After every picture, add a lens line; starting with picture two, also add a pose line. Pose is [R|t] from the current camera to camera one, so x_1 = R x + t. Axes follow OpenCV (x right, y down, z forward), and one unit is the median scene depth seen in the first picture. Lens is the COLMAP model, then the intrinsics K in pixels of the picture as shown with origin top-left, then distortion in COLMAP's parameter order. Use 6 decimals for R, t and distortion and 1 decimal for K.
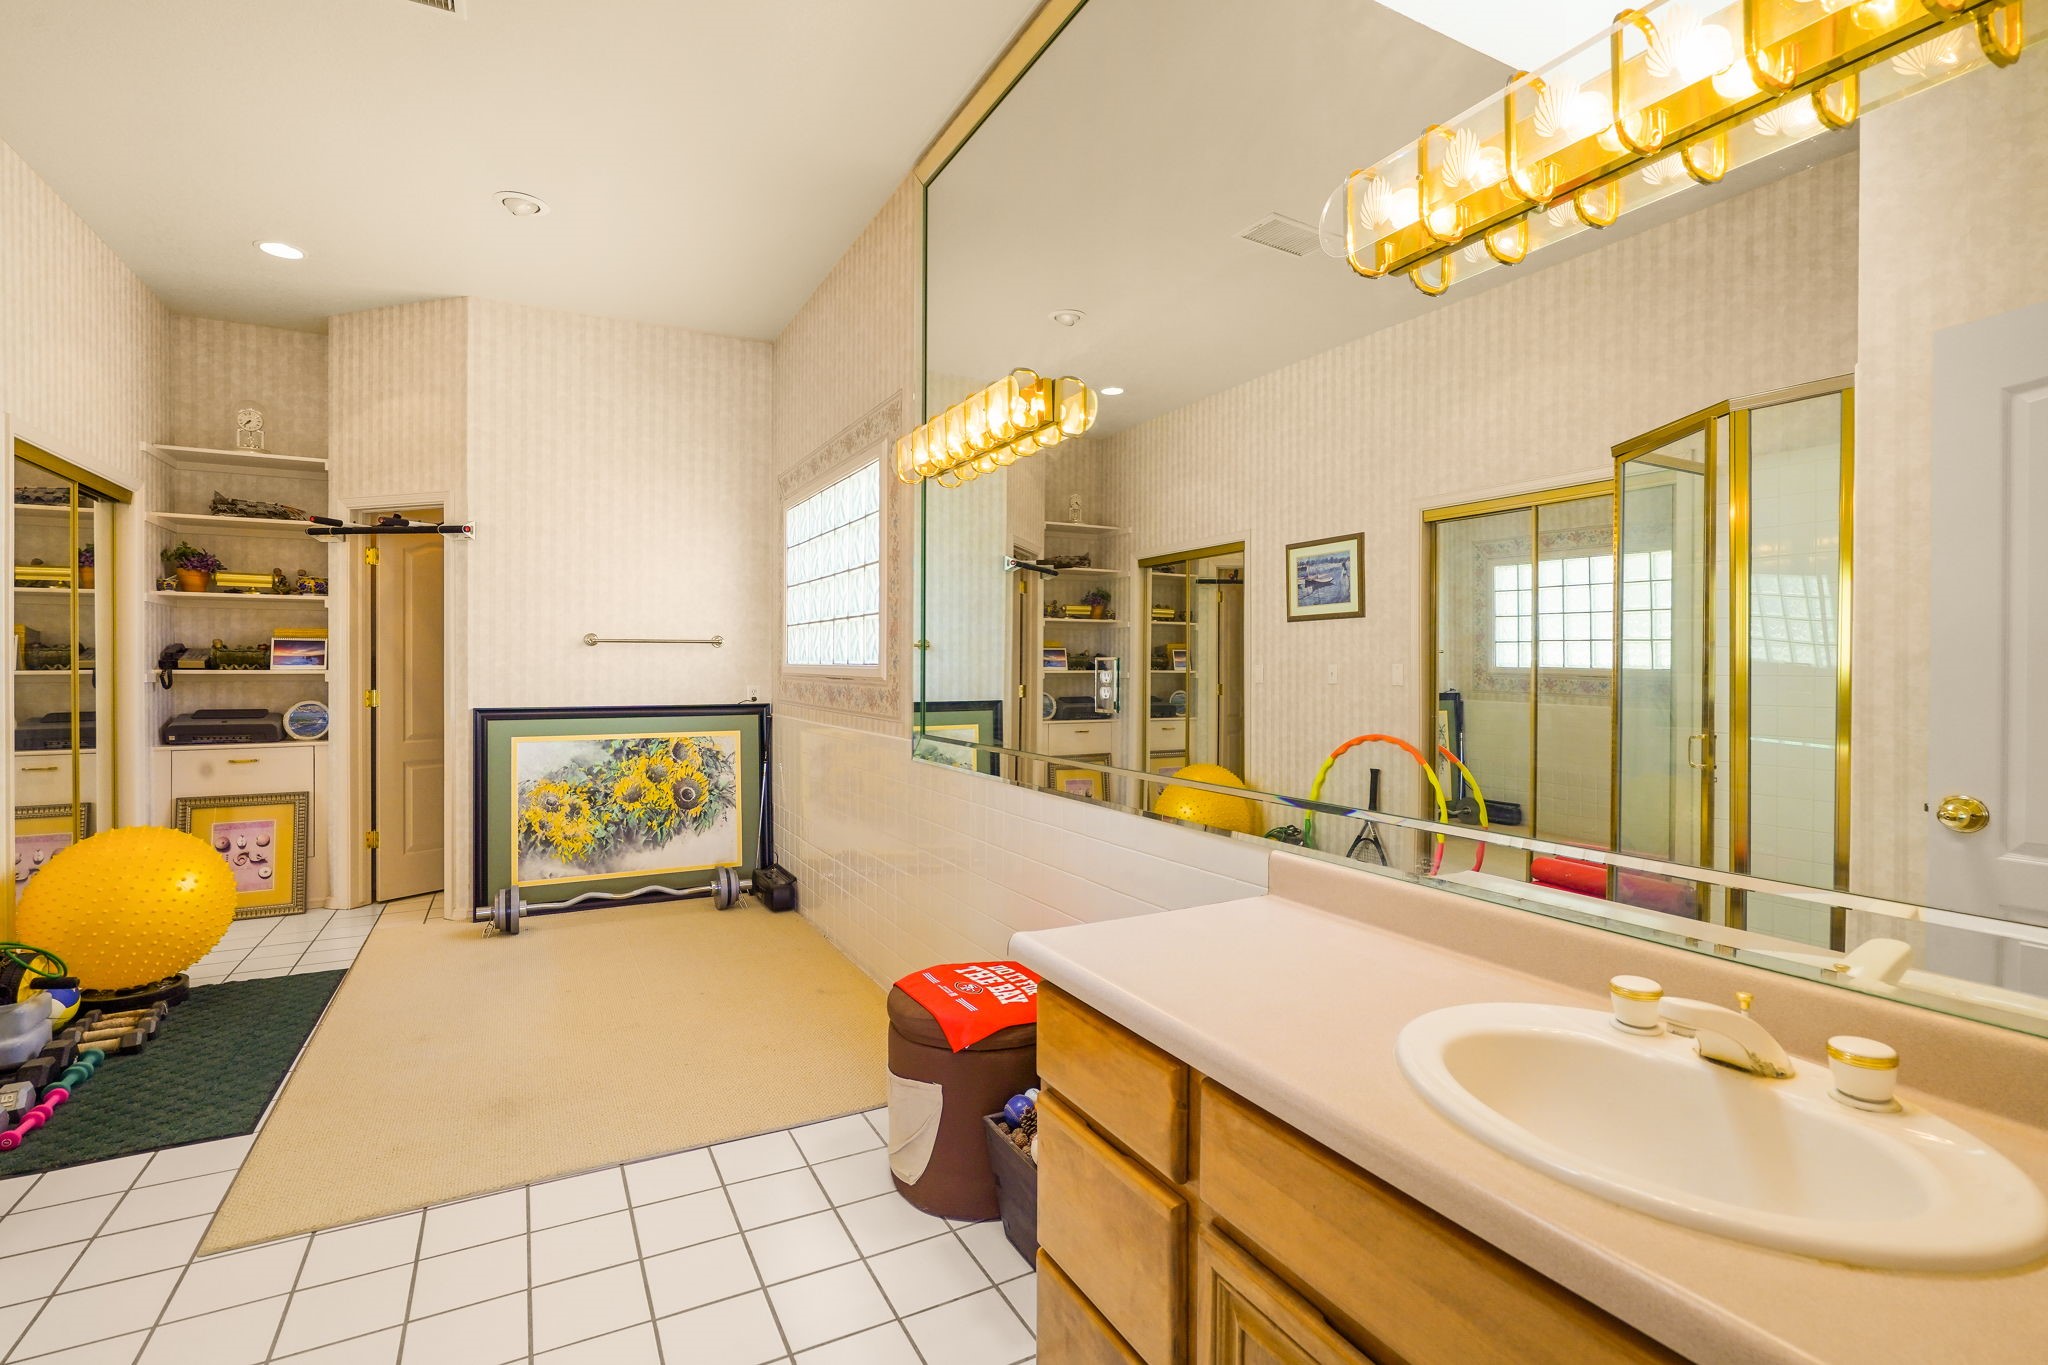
lens RADIAL K [[938.6, 0, 1025.1], [0, 938.6, 674.1], [0, 0, 1]] dist [-0.002961, -0.000013]
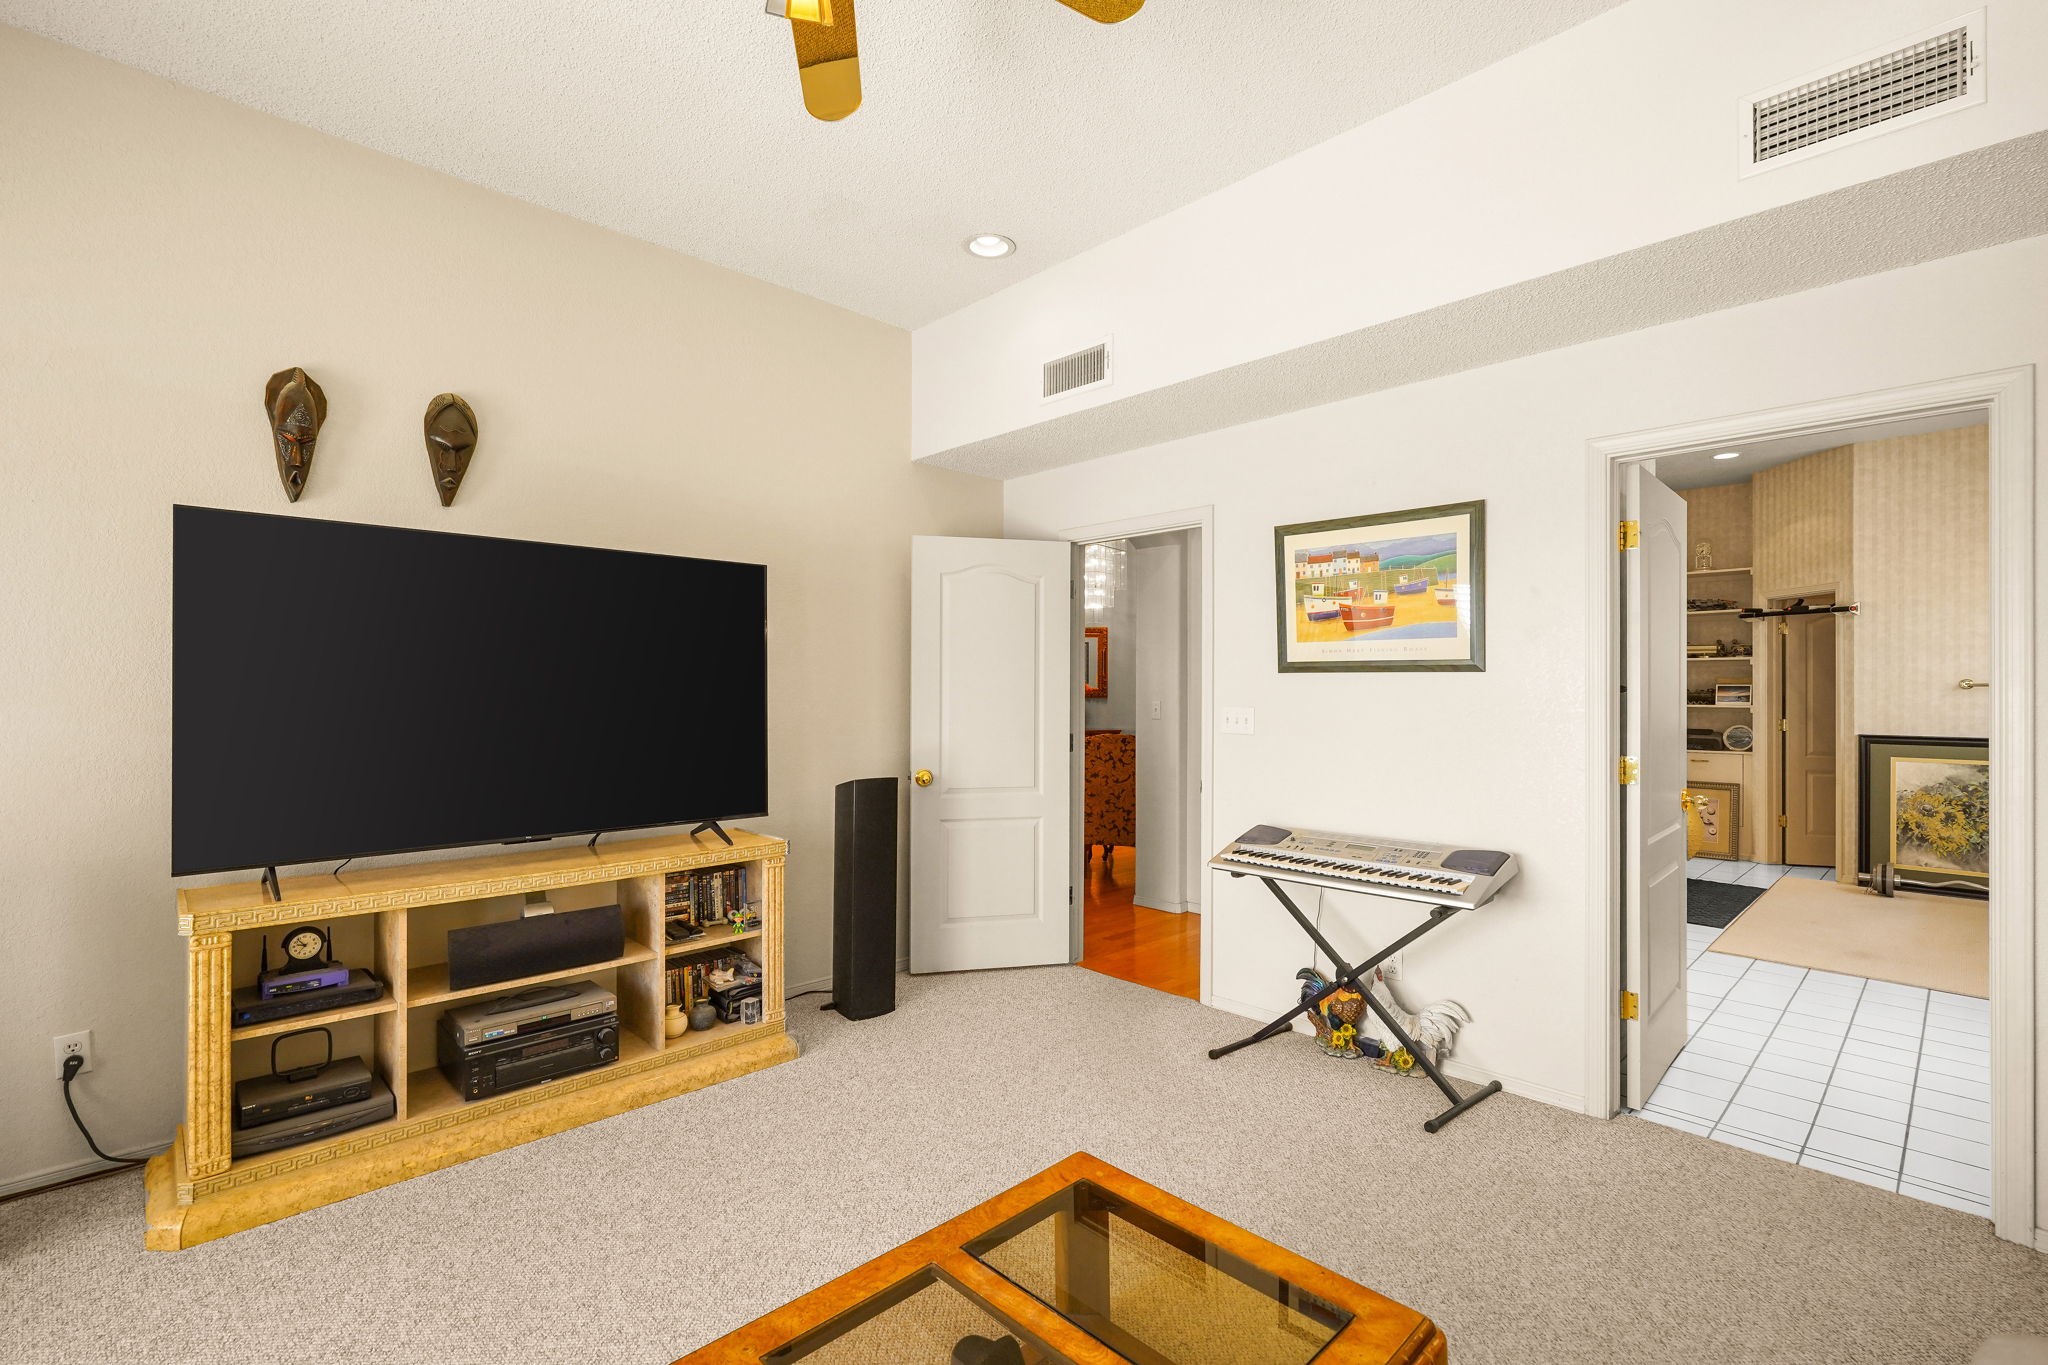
lens RADIAL K [[938.6, 0, 1025.7], [0, 938.6, 685.9], [0, 0, 1]] dist [-0.002961, -0.000013]
pose [[0.277439, -0.005814, -0.960726, 0.402298], [-0.006408, 0.999948, -0.007902, -0.016754], [0.960722, 0.008349, 0.277388, -0.572592]]
